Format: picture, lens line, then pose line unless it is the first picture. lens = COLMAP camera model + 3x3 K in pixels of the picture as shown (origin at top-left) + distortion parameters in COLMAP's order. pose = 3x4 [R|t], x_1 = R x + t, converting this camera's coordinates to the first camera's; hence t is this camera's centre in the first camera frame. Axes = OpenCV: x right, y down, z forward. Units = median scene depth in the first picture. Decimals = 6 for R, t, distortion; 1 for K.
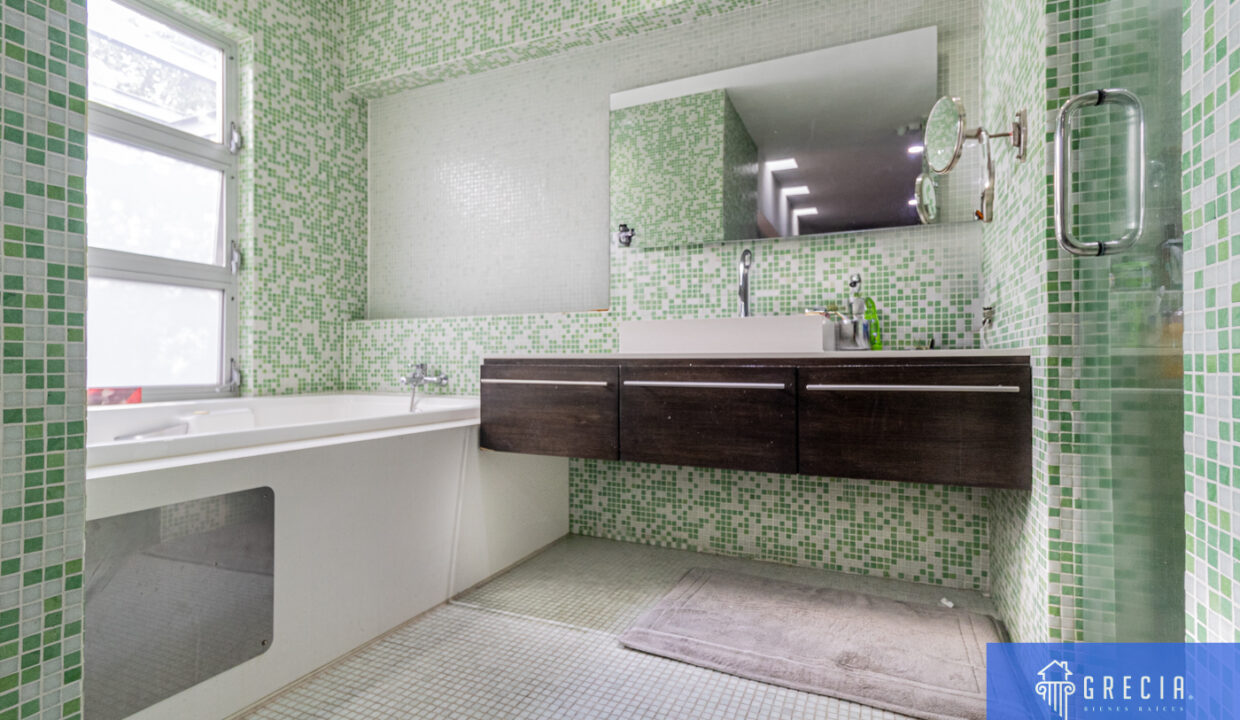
lens RADIAL K [[581.4, 0, 626.0], [0, 581.4, 359.8], [0, 0, 1]] dist [0.003201, 0.000730]
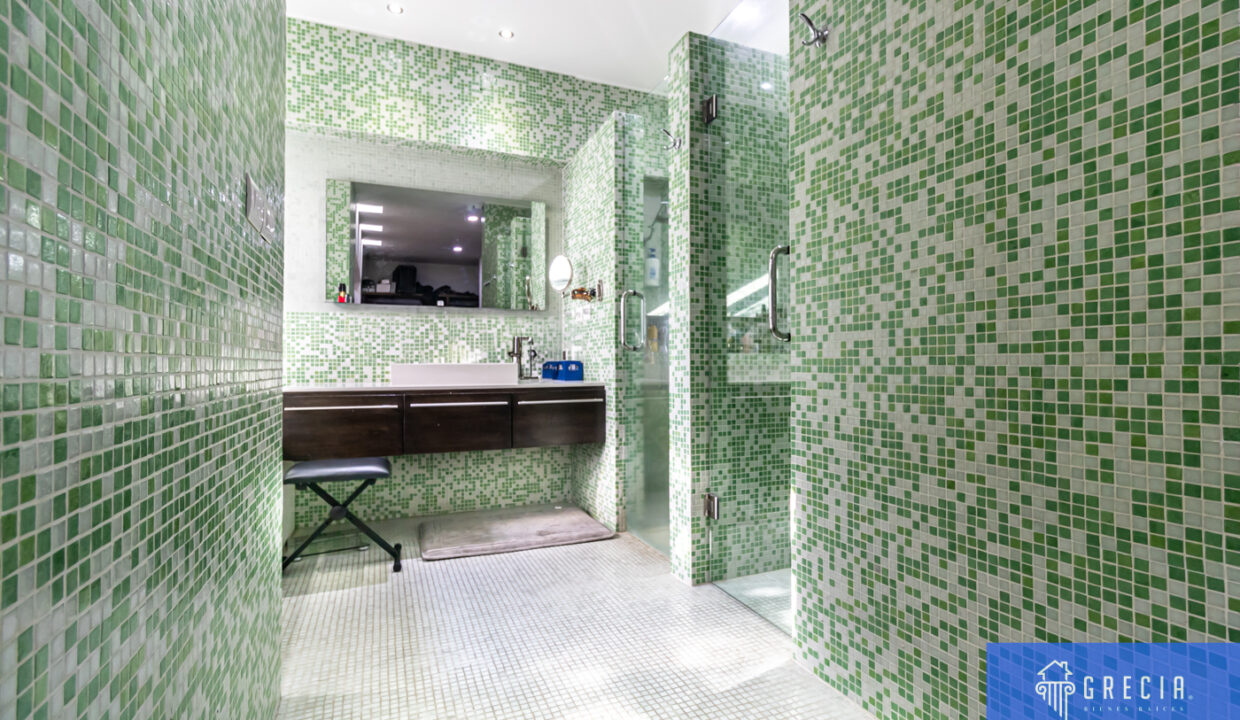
lens RADIAL K [[581.4, 0, 617.7], [0, 581.4, 361.8], [0, 0, 1]] dist [0.003201, 0.000730]
pose [[0.680383, 0.001463, 0.732856, -0.676956], [-0.000368, 0.999999, -0.001655, -0.067325], [-0.732857, 0.000856, 0.680382, -0.437985]]
